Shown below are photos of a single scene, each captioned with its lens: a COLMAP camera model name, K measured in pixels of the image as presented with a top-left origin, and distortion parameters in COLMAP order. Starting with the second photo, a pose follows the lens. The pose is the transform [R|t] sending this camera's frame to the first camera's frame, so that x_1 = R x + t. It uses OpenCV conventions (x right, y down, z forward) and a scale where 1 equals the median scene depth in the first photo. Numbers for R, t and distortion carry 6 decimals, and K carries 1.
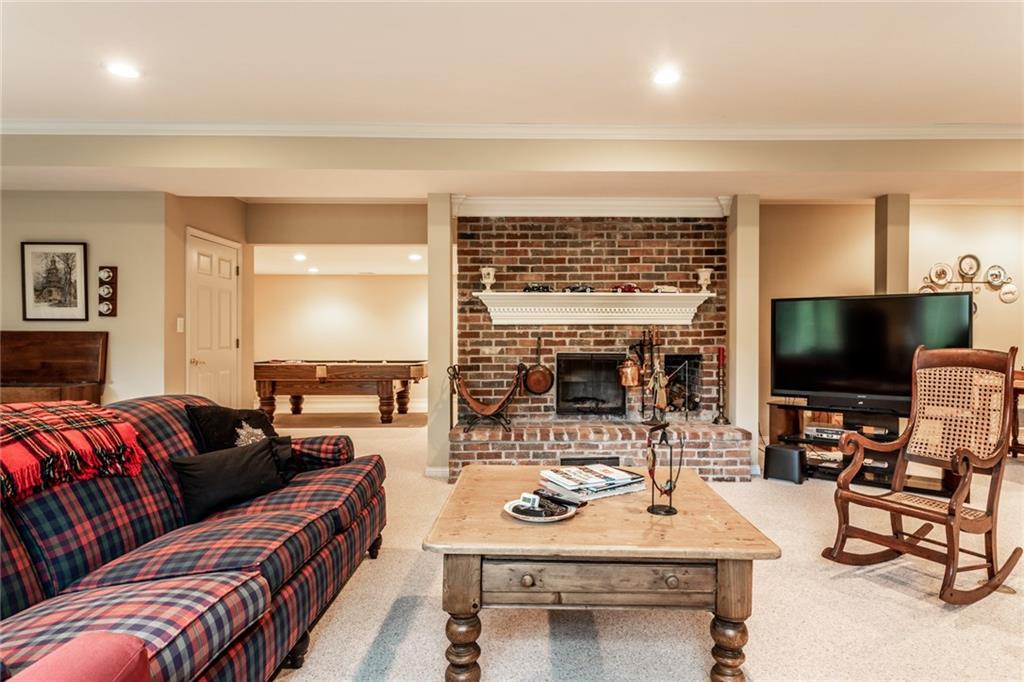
lens RADIAL K [[573.7, 0, 512.0], [0, 573.7, 341.0], [0, 0, 1]] dist [-0.002312, -0.000307]
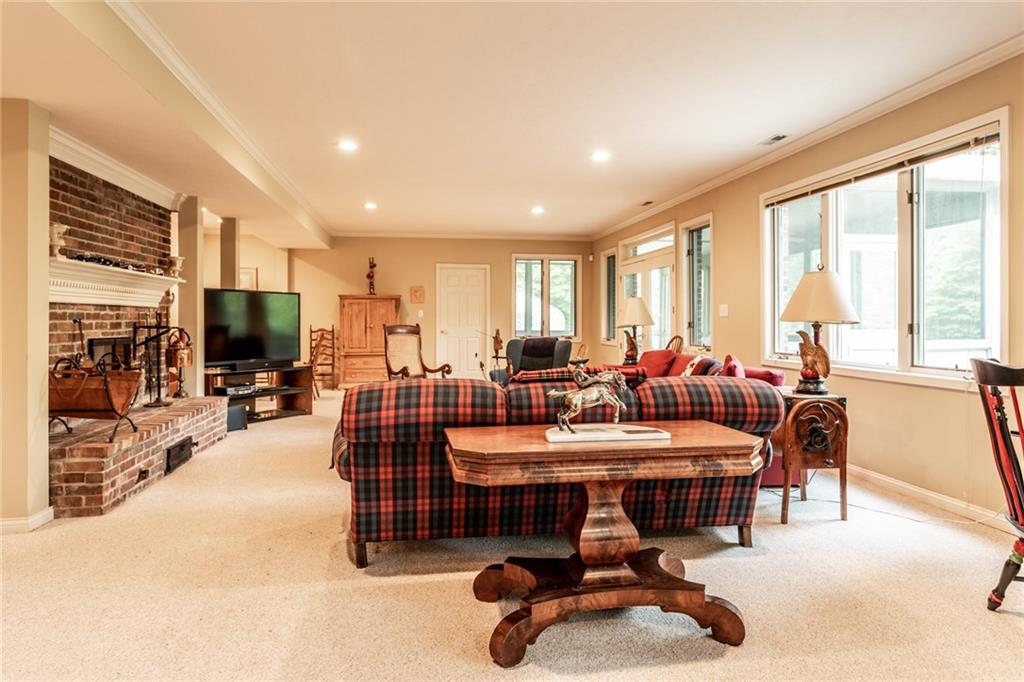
lens RADIAL K [[610.3, 0, 512.2], [0, 610.3, 319.8], [0, 0, 1]] dist [0.000269, 0.000568]
pose [[-0.158935, 0.000461, 0.987289, -0.883281], [0.005985, 0.999982, 0.000496, -0.002714], [-0.987271, 0.005988, -0.158934, 0.538837]]
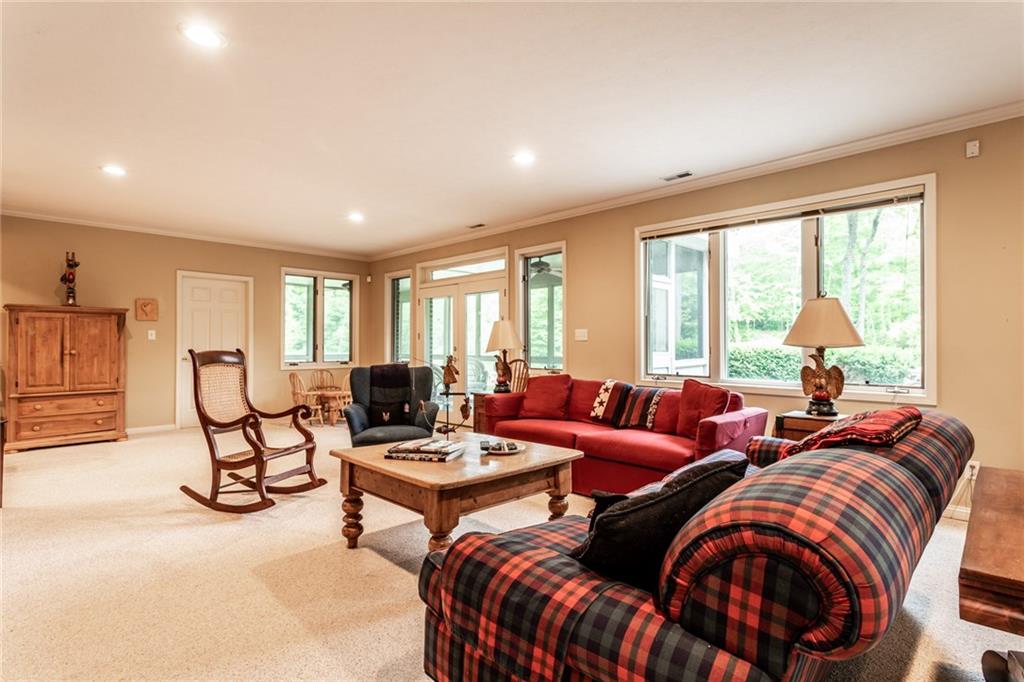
lens RADIAL K [[506.9, 0, 534.3], [0, 506.9, 340.4], [0, 0, 1]] dist [0.001076, 0.001009]
pose [[-0.725148, 0.004300, 0.688579, -0.381263], [0.003311, 0.999991, -0.002758, -0.004168], [-0.688585, 0.000280, -0.725156, 0.782326]]
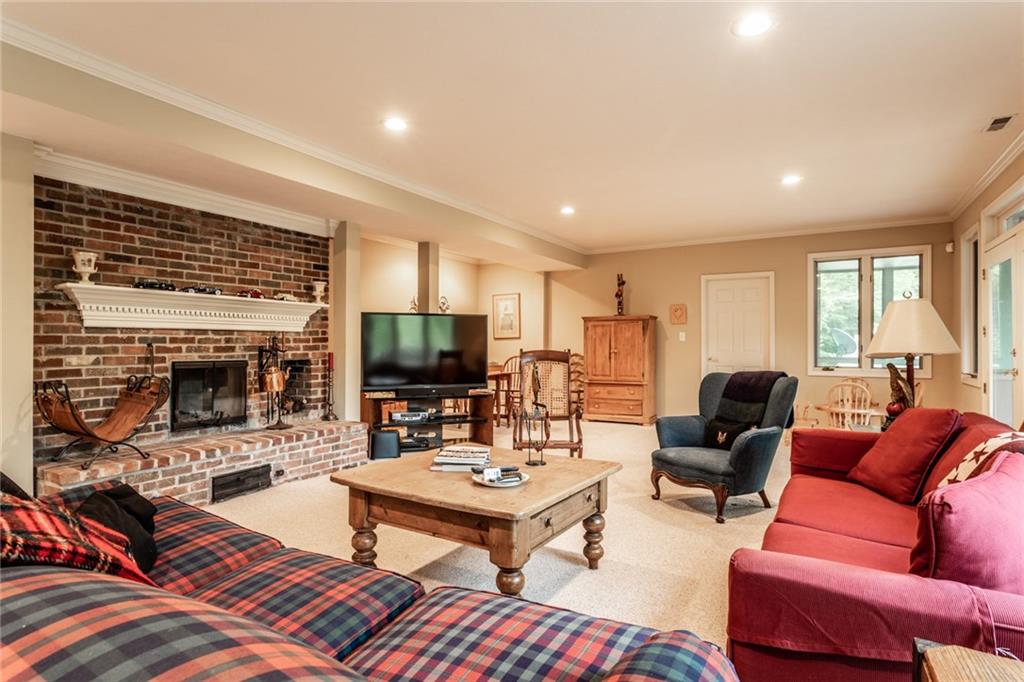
lens RADIAL K [[547.4, 0, 512.0], [0, 547.4, 341.0], [0, 0, 1]] dist [-0.000747, 0.000654]
pose [[0.511780, 0.006143, 0.859095, -0.369269], [0.005054, 0.999936, -0.010161, 0.001084], [-0.859102, 0.009542, 0.511716, 0.135167]]
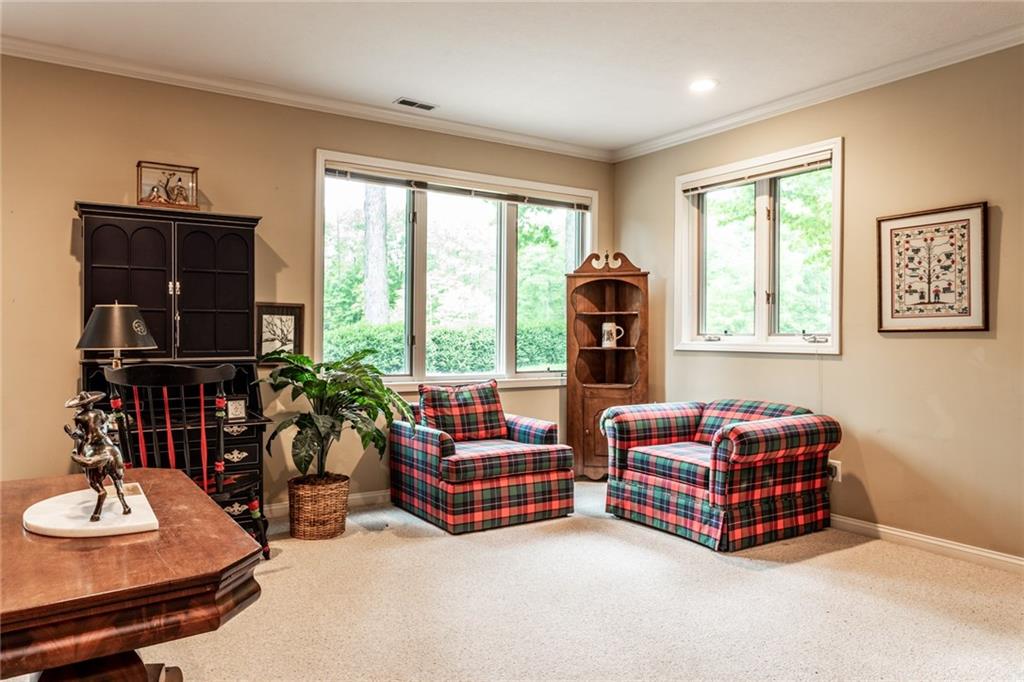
lens RADIAL K [[718.4, 0, 512.0], [0, 718.4, 341.0], [0, 0, 1]] dist [0.001719, 0.000934]
pose [[-0.832394, 0.005434, -0.554158, 0.457222], [-0.001766, 0.999921, 0.012458, -0.009178], [0.554182, 0.011349, -0.832318, 0.781216]]
